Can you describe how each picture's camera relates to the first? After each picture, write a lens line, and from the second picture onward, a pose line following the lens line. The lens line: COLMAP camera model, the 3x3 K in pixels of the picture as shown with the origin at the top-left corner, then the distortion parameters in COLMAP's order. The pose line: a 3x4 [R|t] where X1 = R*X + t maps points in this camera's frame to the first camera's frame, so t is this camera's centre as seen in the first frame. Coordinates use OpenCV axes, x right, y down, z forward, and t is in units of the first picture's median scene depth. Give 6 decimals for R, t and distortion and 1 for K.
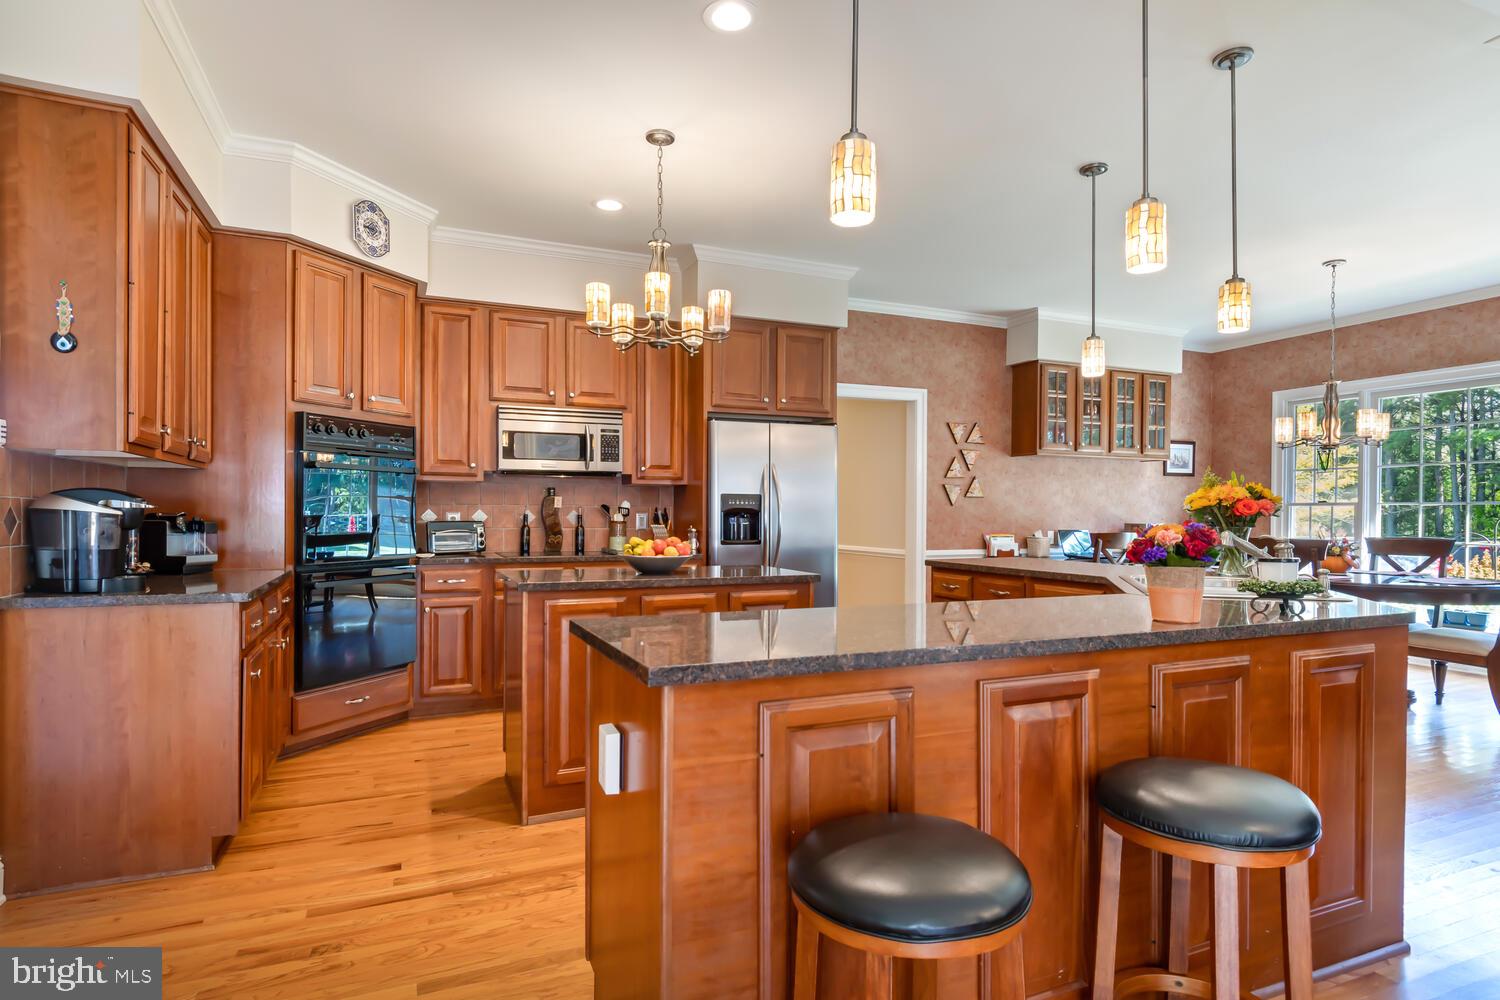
lens RADIAL K [[787.2, 0, 740.4], [0, 787.2, 521.3], [0, 0, 1]] dist [0.001313, 0.000167]
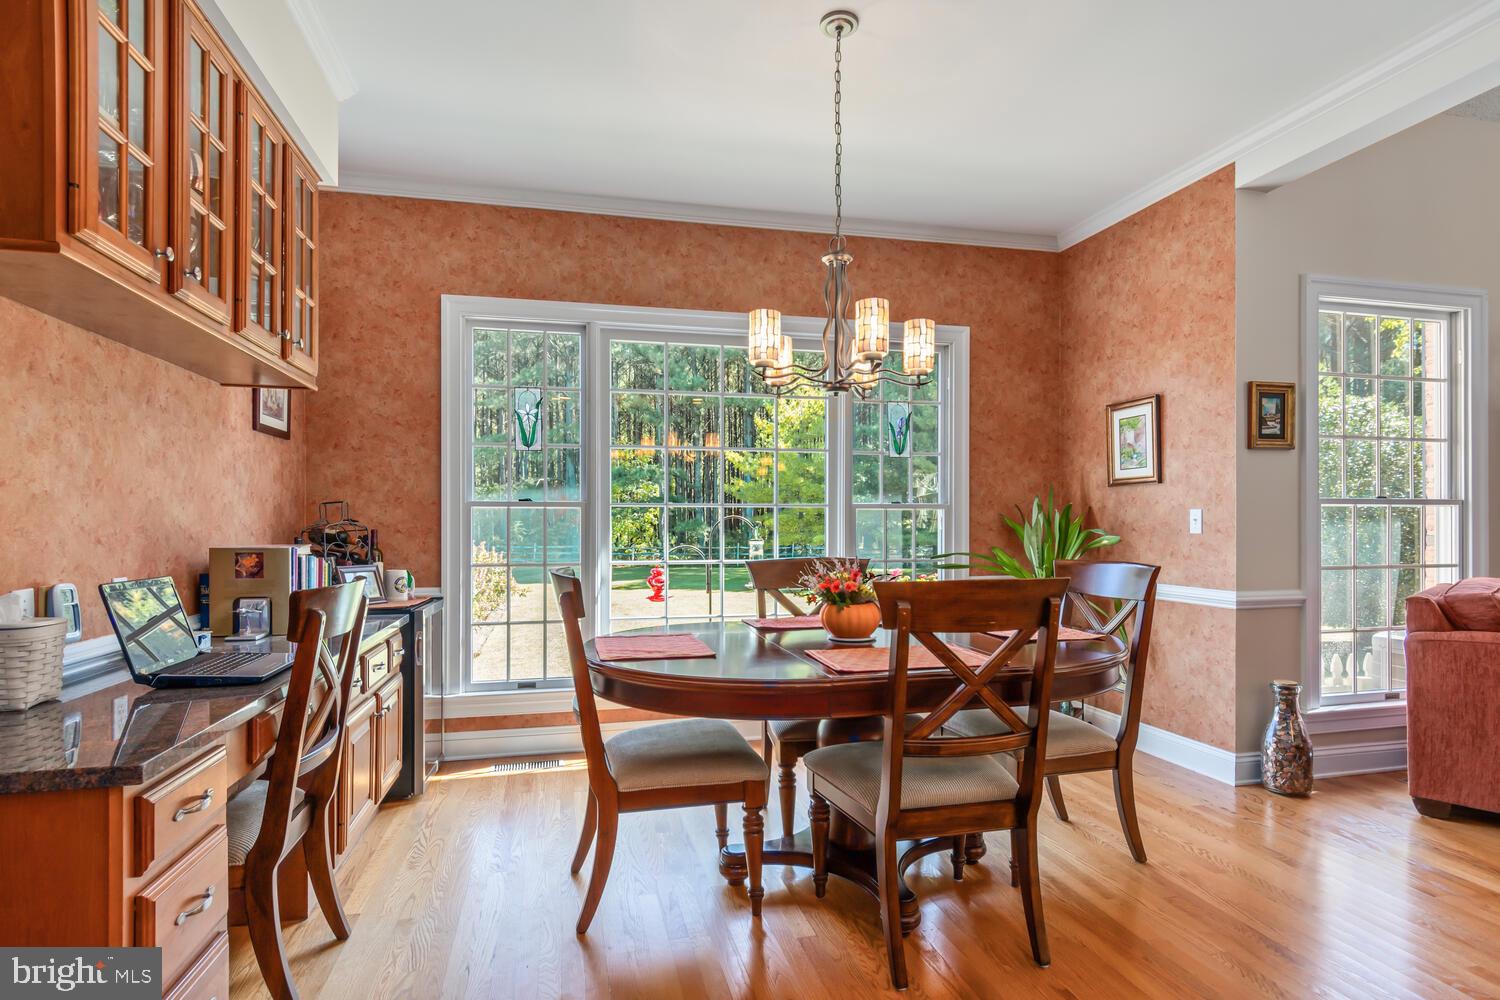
lens RADIAL K [[787.2, 0, 740.4], [0, 787.2, 521.3], [0, 0, 1]] dist [0.001313, 0.000167]
pose [[0.154040, -0.001354, 0.988064, 0.195697], [0.013026, 0.999915, -0.000660, -0.007124], [-0.987979, 0.012973, 0.154044, 0.796808]]
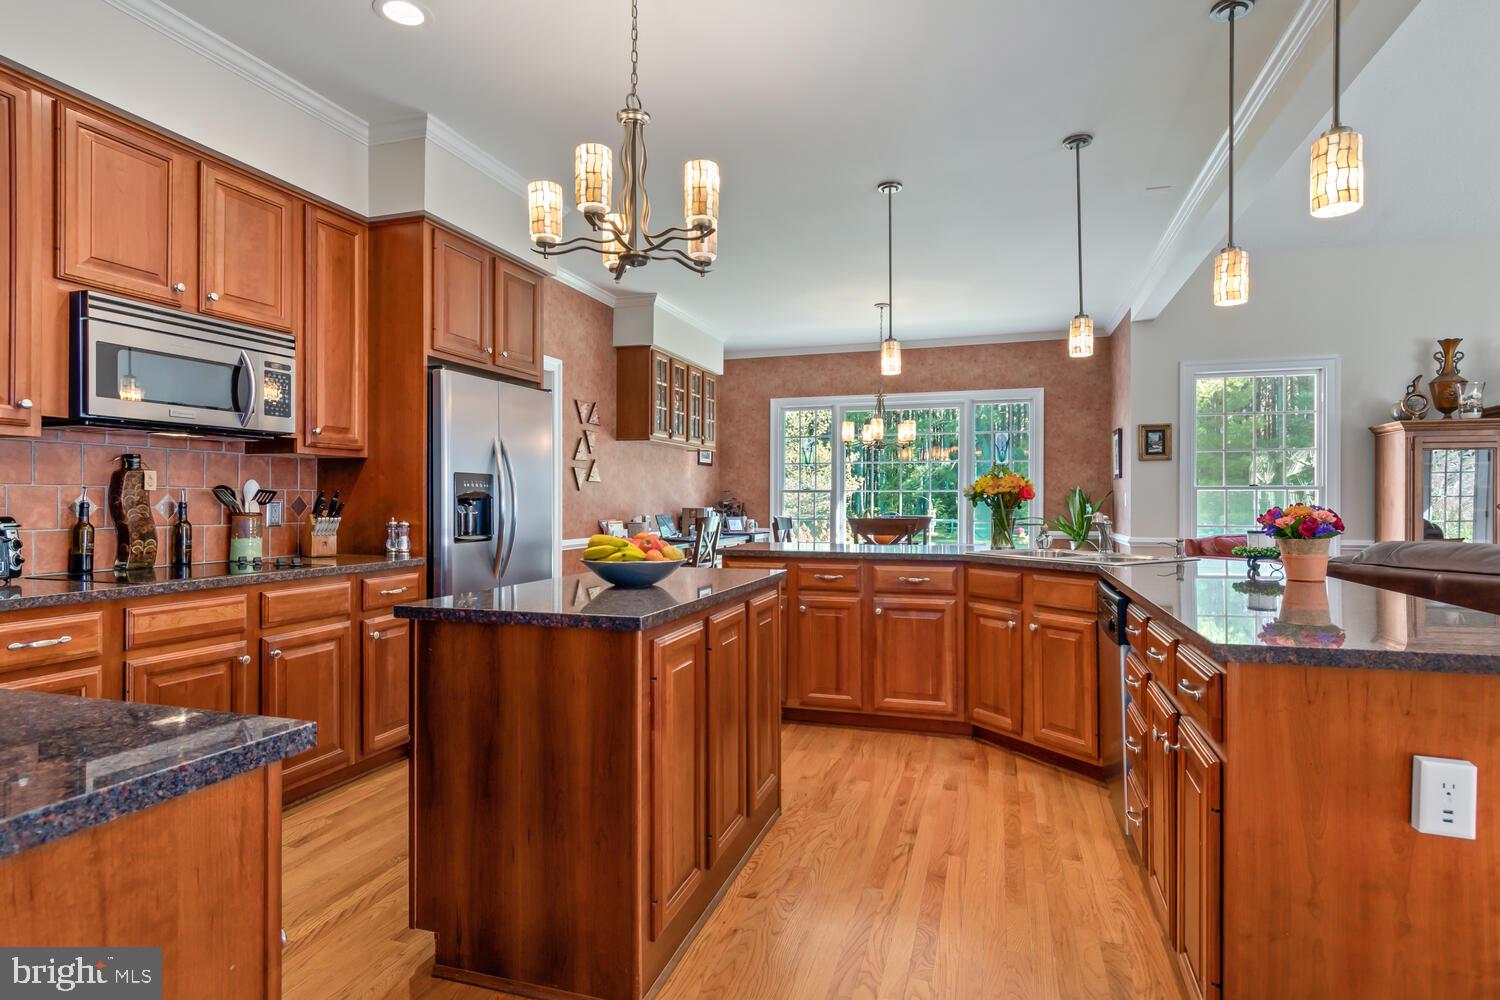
lens RADIAL K [[803.9, 0, 750.0], [0, 803.9, 500.0], [0, 0, 1]] dist [0.001560, 0.000174]
pose [[0.647684, -0.003082, 0.761903, -0.321423], [0.010405, 0.999934, -0.004800, -0.002579], [-0.761838, 0.011037, 0.647674, 0.247823]]
